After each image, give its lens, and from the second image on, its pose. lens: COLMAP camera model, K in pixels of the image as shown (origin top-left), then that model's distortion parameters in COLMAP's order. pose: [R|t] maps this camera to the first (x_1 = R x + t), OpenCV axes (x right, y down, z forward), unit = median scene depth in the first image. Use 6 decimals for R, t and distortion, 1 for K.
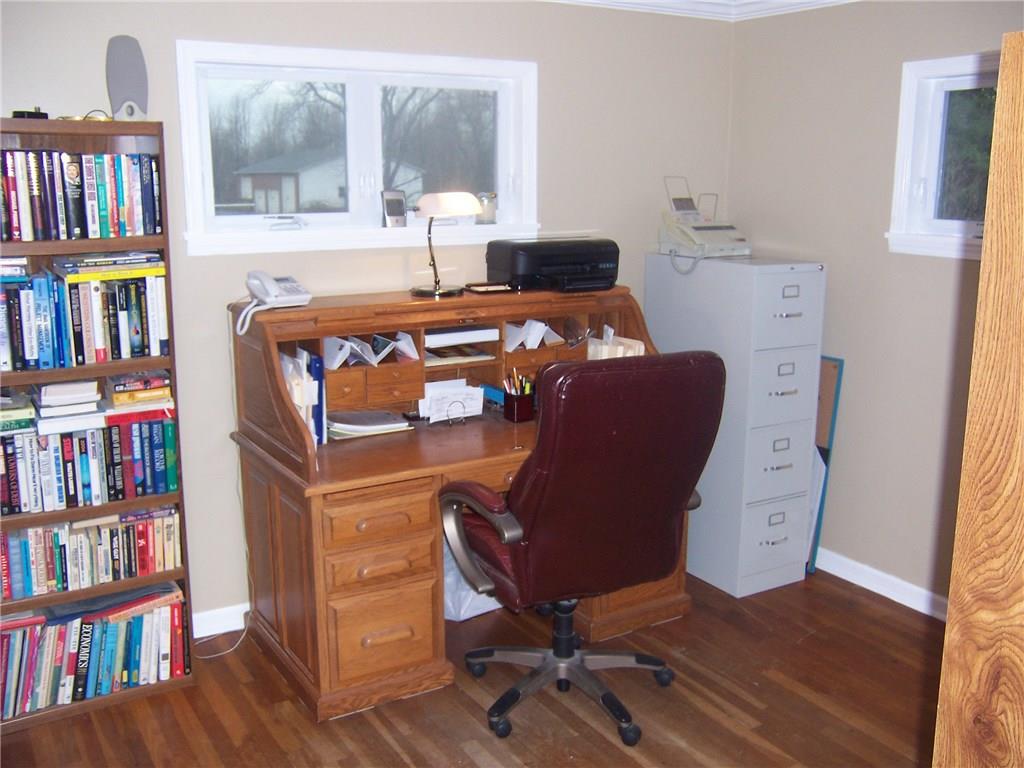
lens RADIAL K [[1010.7, 0, 506.9], [0, 1010.7, 385.1], [0, 0, 1]] dist [-0.048422, 0.000000]
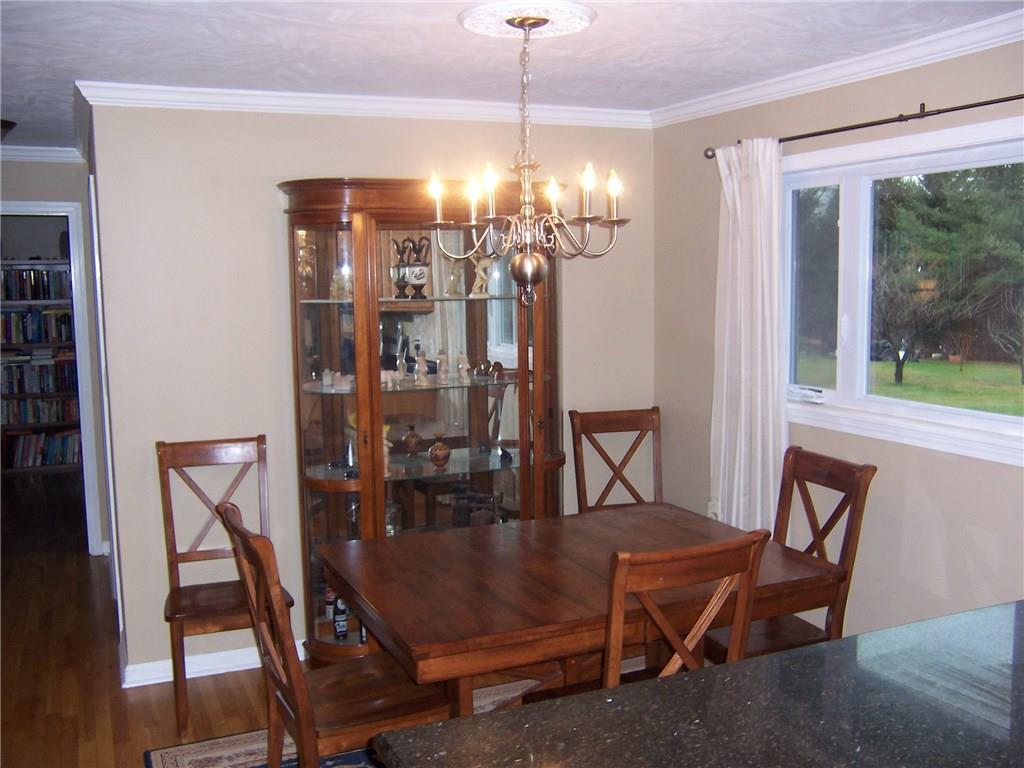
lens RADIAL K [[1010.7, 0, 514.9], [0, 1010.7, 382.5], [0, 0, 1]] dist [-0.048422, 0.000000]
pose [[0.998064, -0.026862, 0.056100, 0.753475], [0.032101, 0.994991, -0.094670, 0.408583], [-0.053275, 0.096288, 0.993927, -1.915601]]
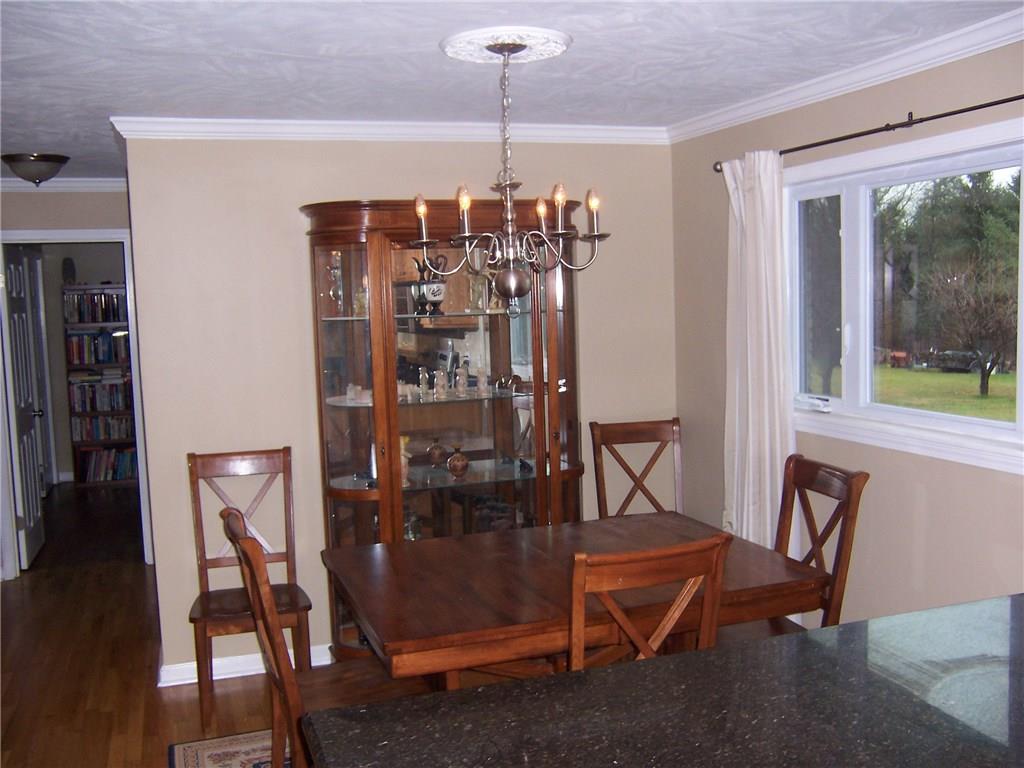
lens RADIAL K [[1010.7, 0, 515.1], [0, 1010.7, 382.9], [0, 0, 1]] dist [-0.048422, 0.000000]
pose [[0.998915, -0.036155, -0.029364, 0.863445], [0.032585, 0.992933, -0.114113, 0.424378], [0.033282, 0.113033, 0.993034, -1.959602]]
